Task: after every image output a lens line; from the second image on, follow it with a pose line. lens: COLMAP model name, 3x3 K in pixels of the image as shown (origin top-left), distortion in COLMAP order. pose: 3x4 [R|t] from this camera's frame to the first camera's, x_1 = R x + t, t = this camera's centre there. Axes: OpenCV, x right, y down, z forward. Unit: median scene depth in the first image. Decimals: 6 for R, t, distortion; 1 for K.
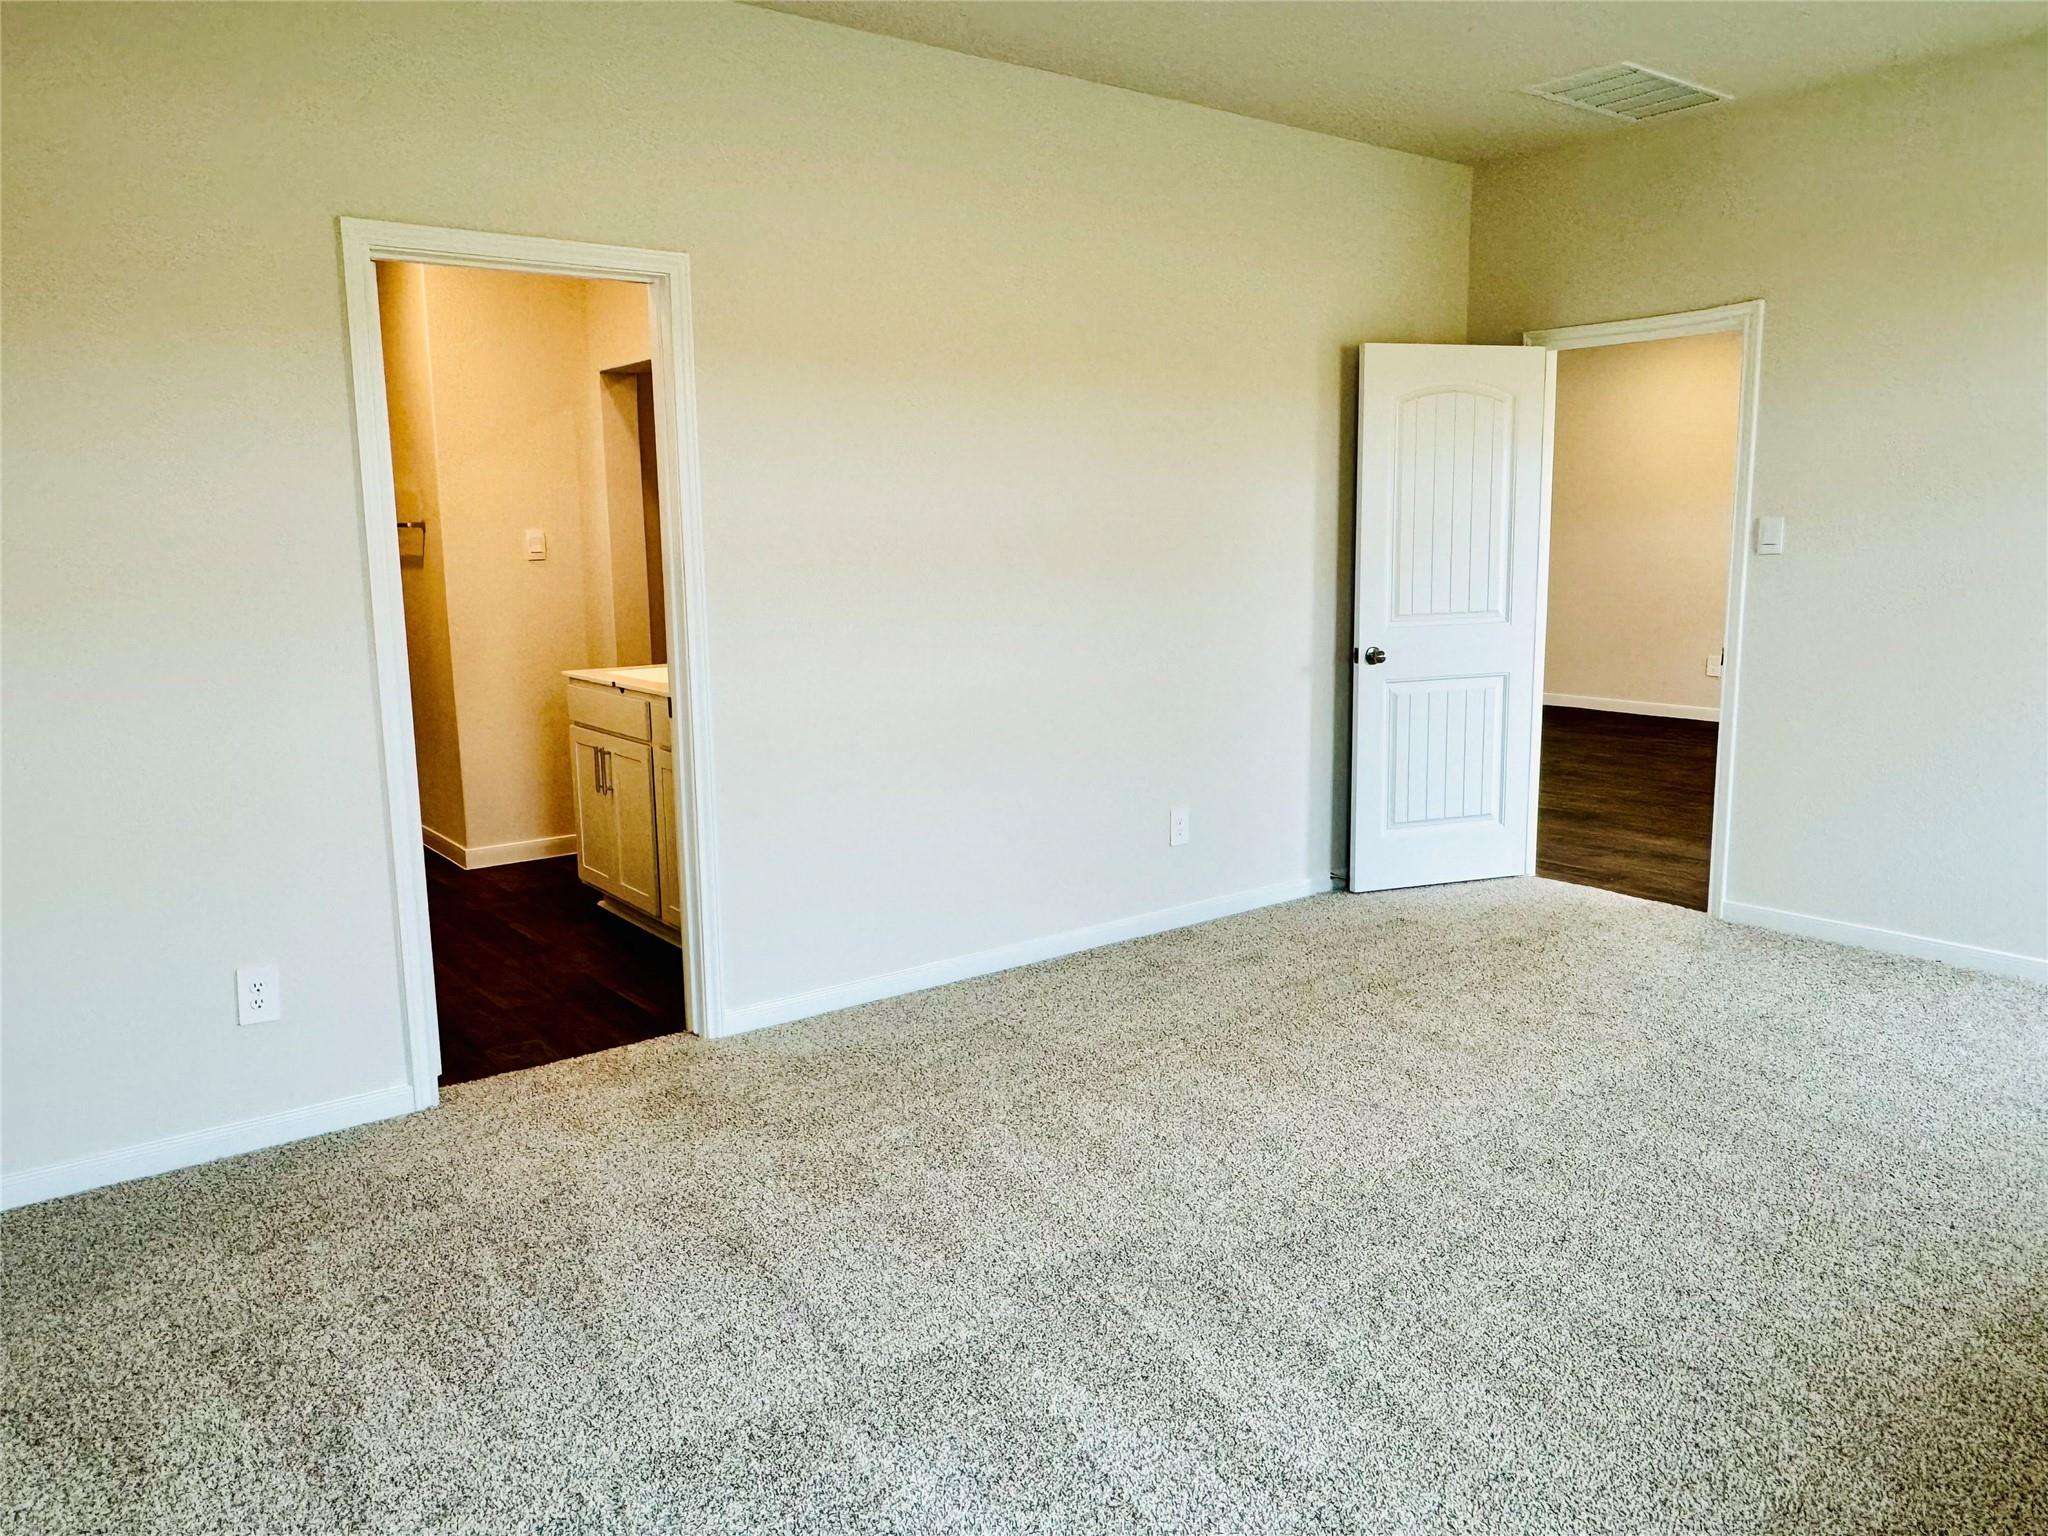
lens RADIAL K [[1451.0, 0, 1025.4], [0, 1451.0, 766.4], [0, 0, 1]] dist [0.061627, -0.084663]
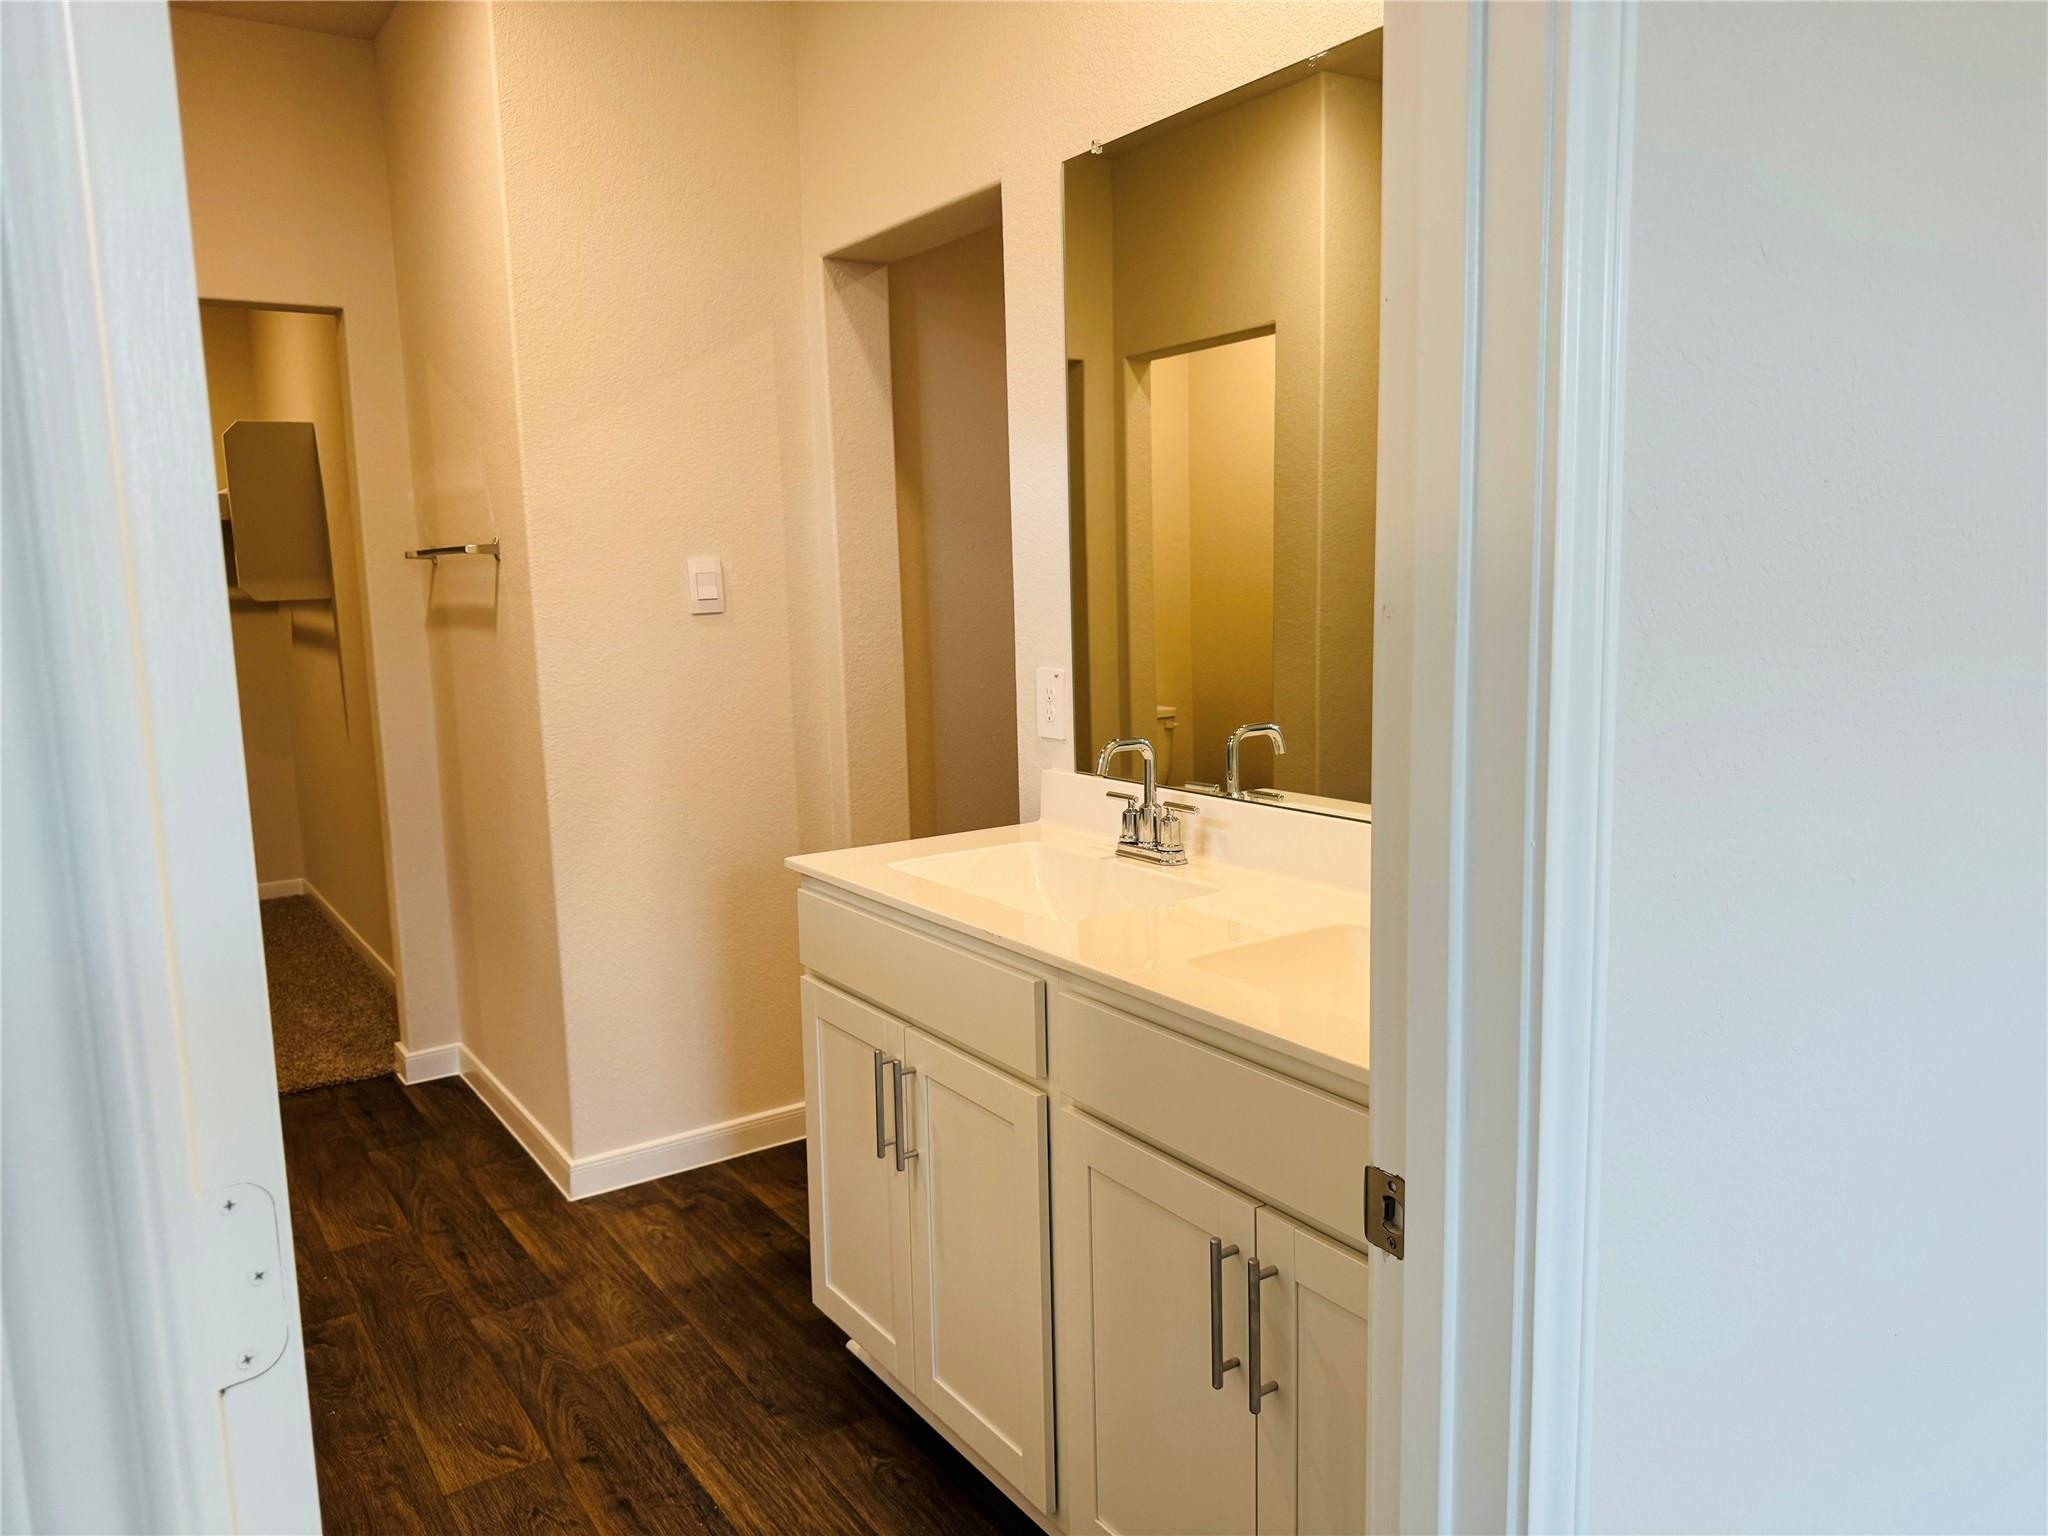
lens RADIAL K [[1451.0, 0, 1027.5], [0, 1451.0, 773.3], [0, 0, 1]] dist [0.061627, -0.084663]
pose [[0.998700, -0.002353, -0.050927, -0.193339], [0.001347, 0.999803, -0.019781, -0.073530], [0.050964, 0.019687, 0.998506, 0.484360]]
